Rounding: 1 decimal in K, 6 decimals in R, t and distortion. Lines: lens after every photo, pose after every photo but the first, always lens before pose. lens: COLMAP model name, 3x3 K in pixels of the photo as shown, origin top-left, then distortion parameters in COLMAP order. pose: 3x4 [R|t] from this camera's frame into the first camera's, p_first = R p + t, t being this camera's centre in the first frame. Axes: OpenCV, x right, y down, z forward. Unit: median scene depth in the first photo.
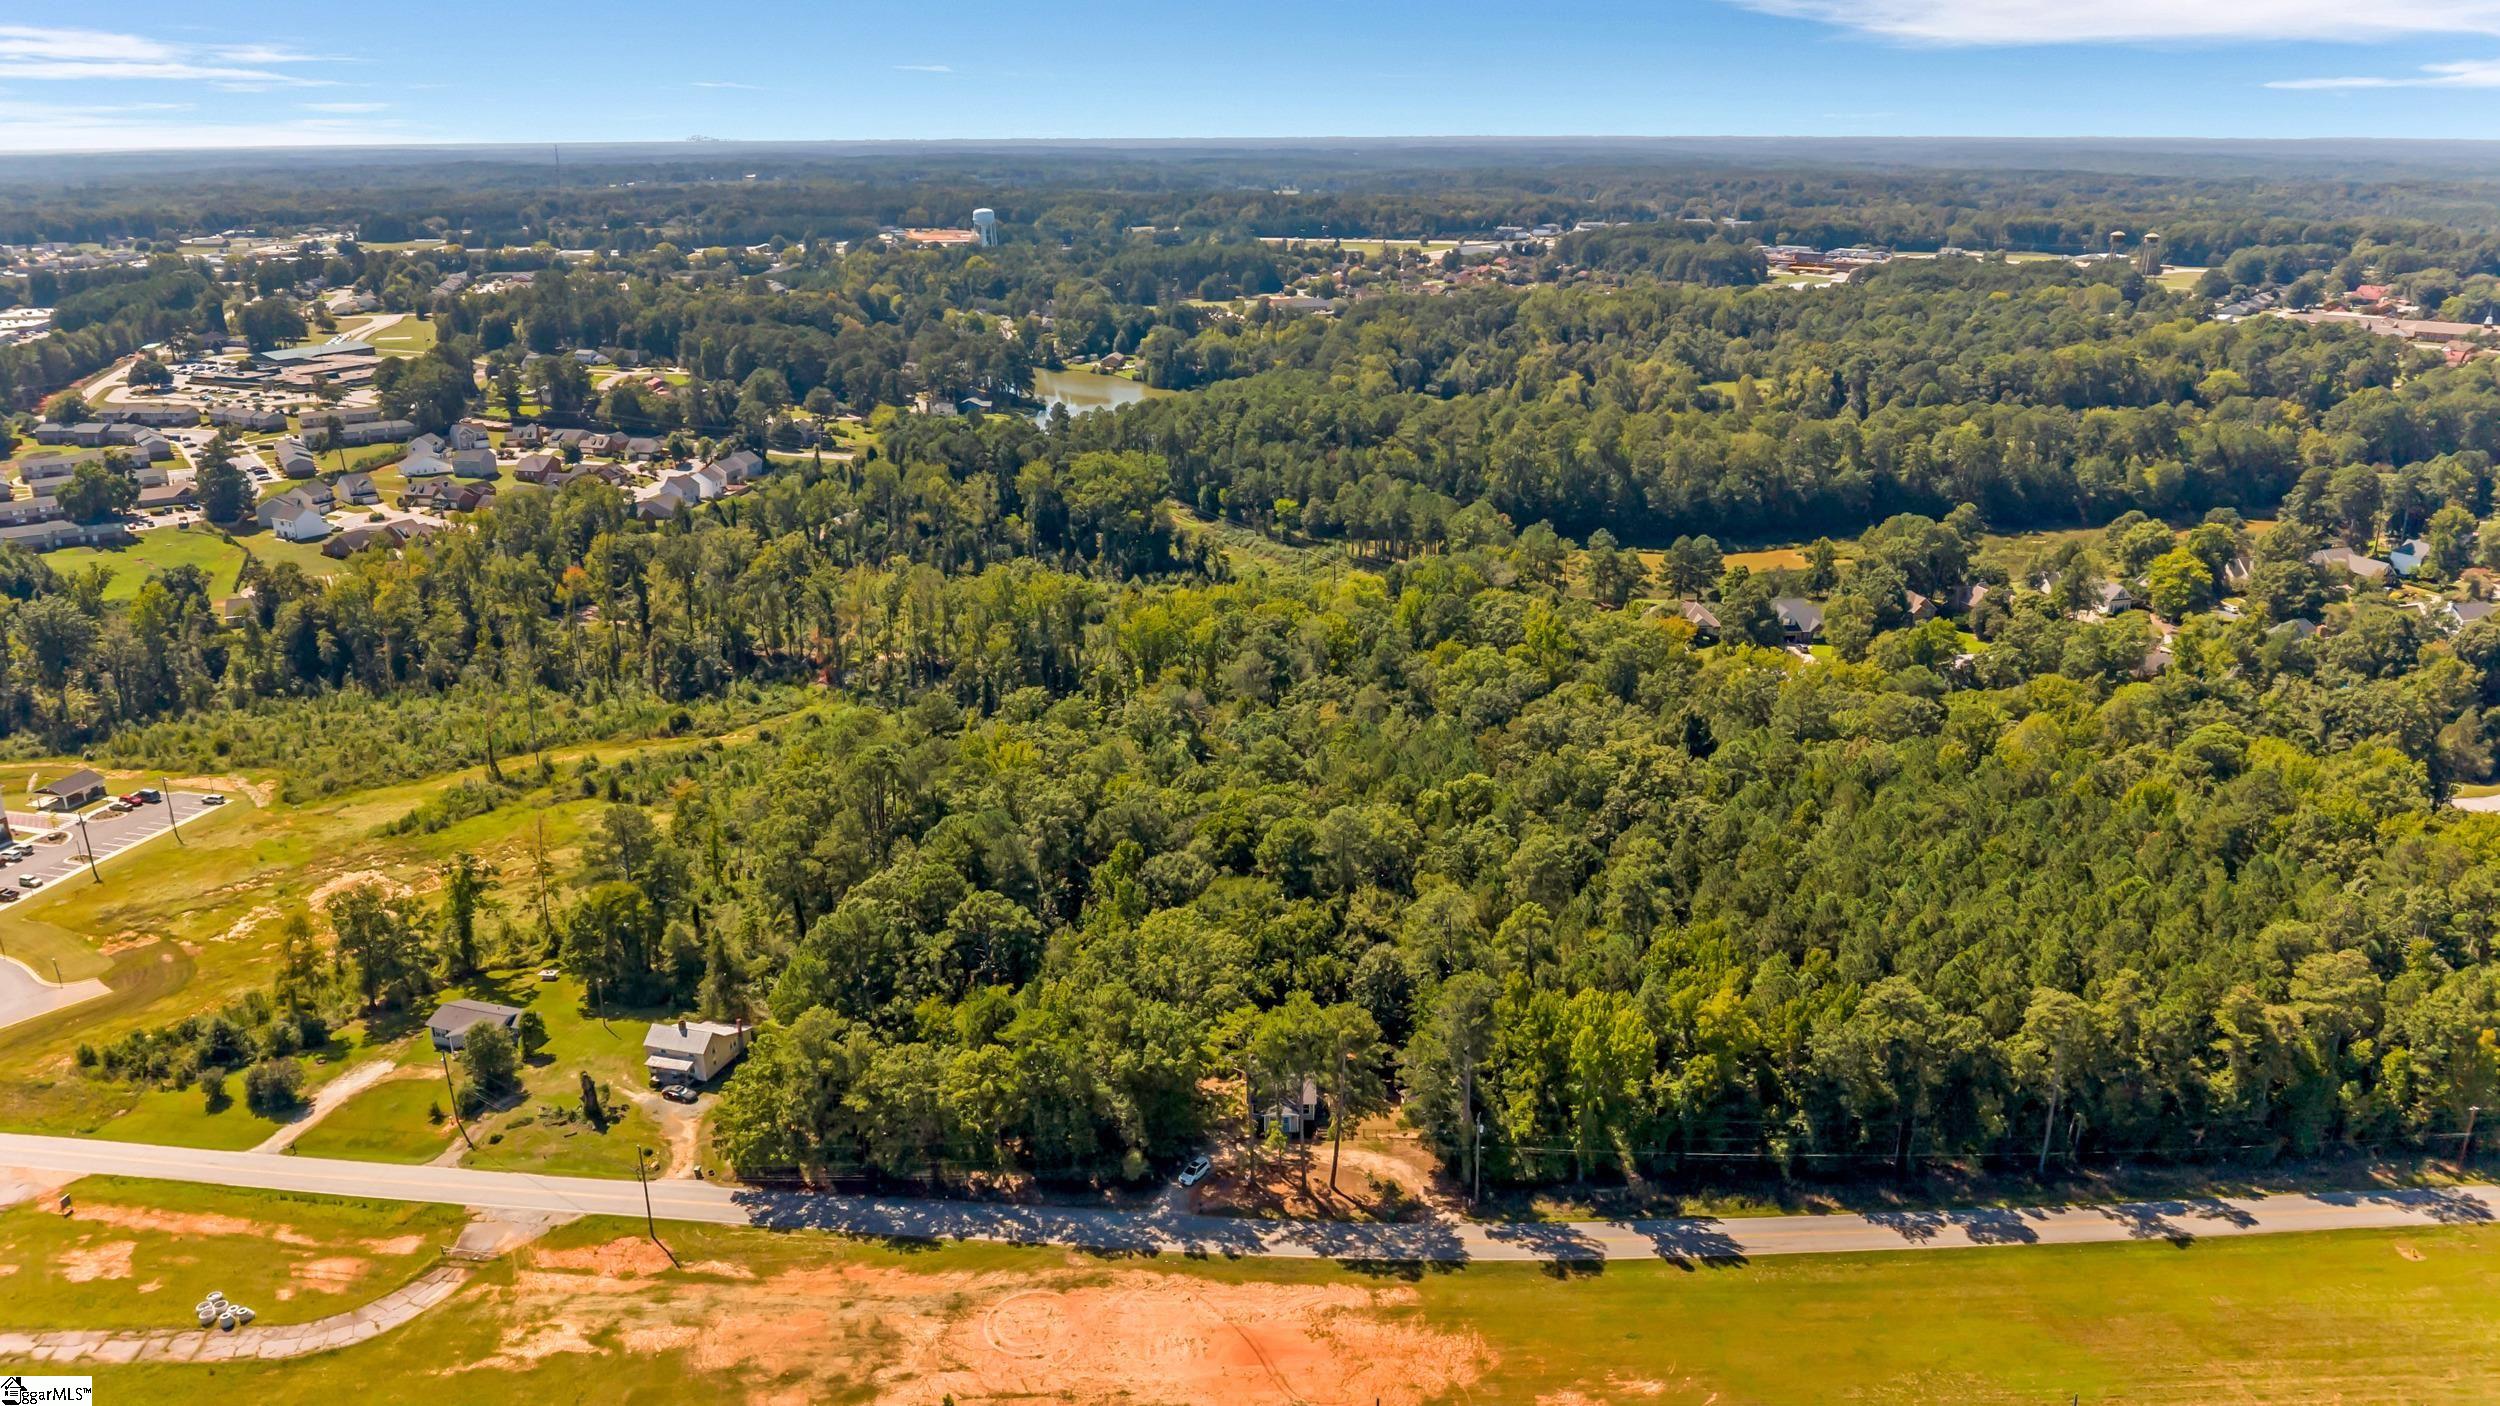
lens RADIAL K [[1771.1, 0, 1250.0], [0, 1771.1, 703.0], [0, 0, 1]] dist [-0.055530, 0.001726]
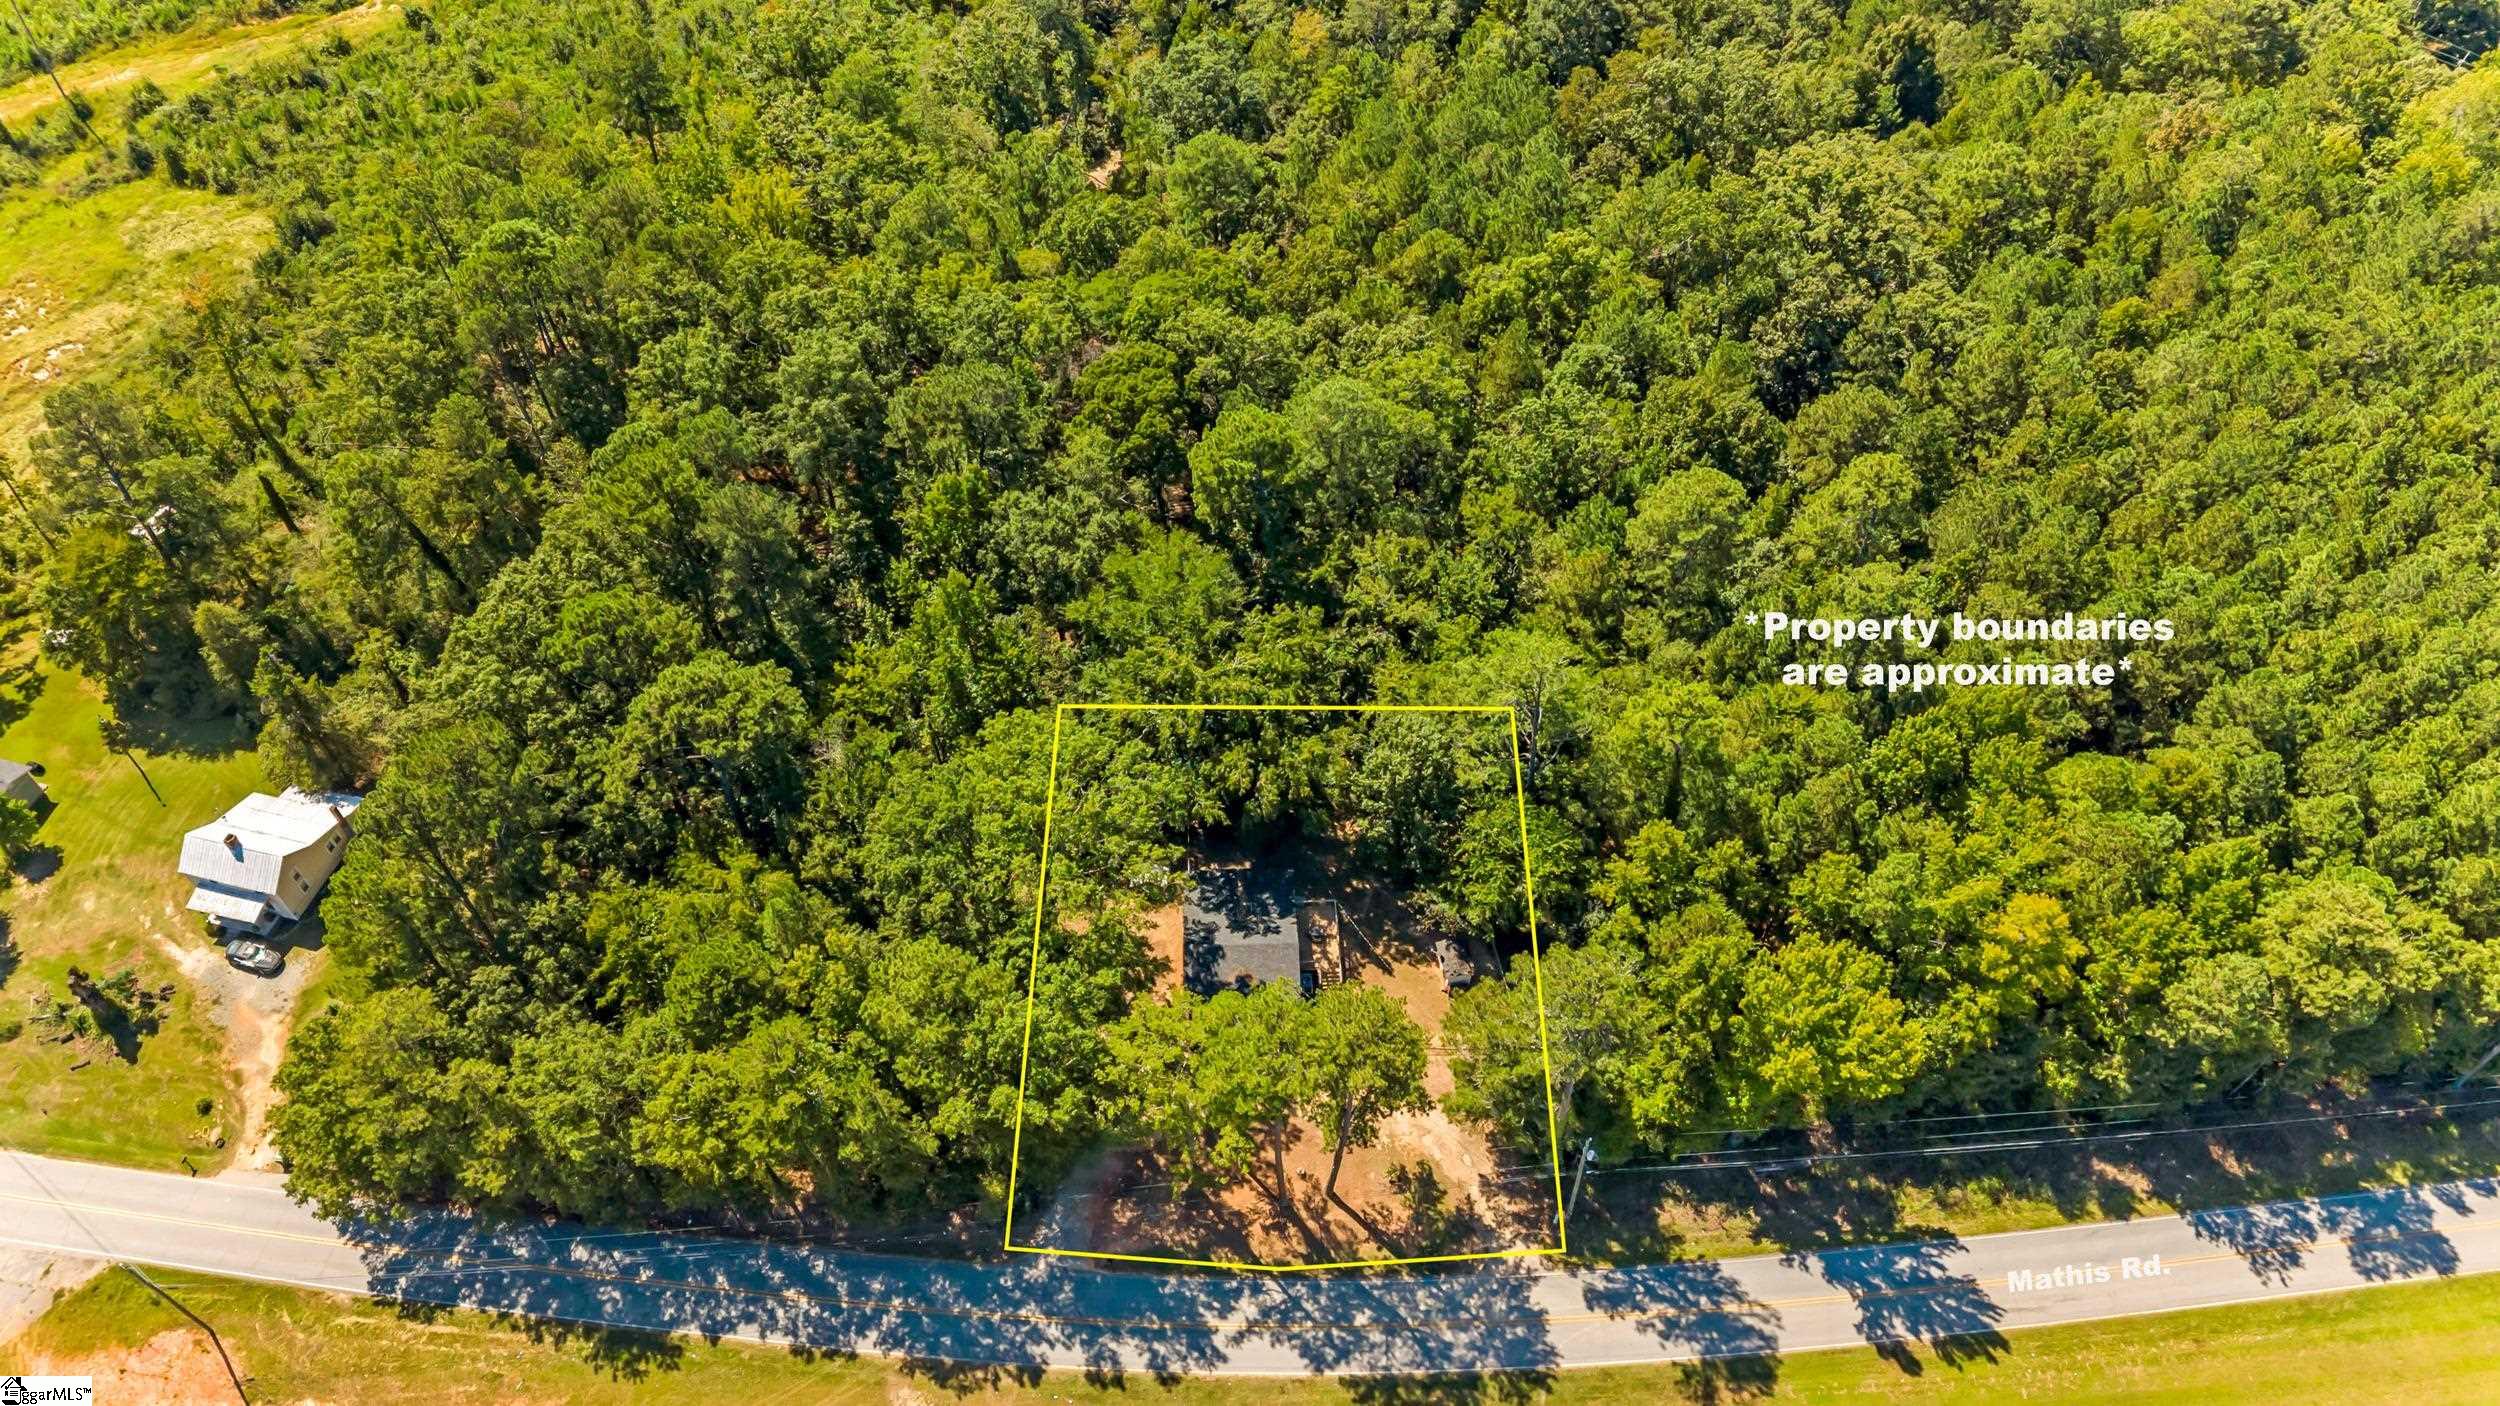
lens RADIAL K [[1771.1, 0, 1250.0], [0, 1771.1, 703.0], [0, 0, 1]] dist [-0.055530, 0.001726]
pose [[0.999471, -0.025299, 0.020420, 0.011898], [0.010333, 0.842695, 0.538292, -0.195345], [-0.030826, -0.537796, 0.842511, 0.599697]]
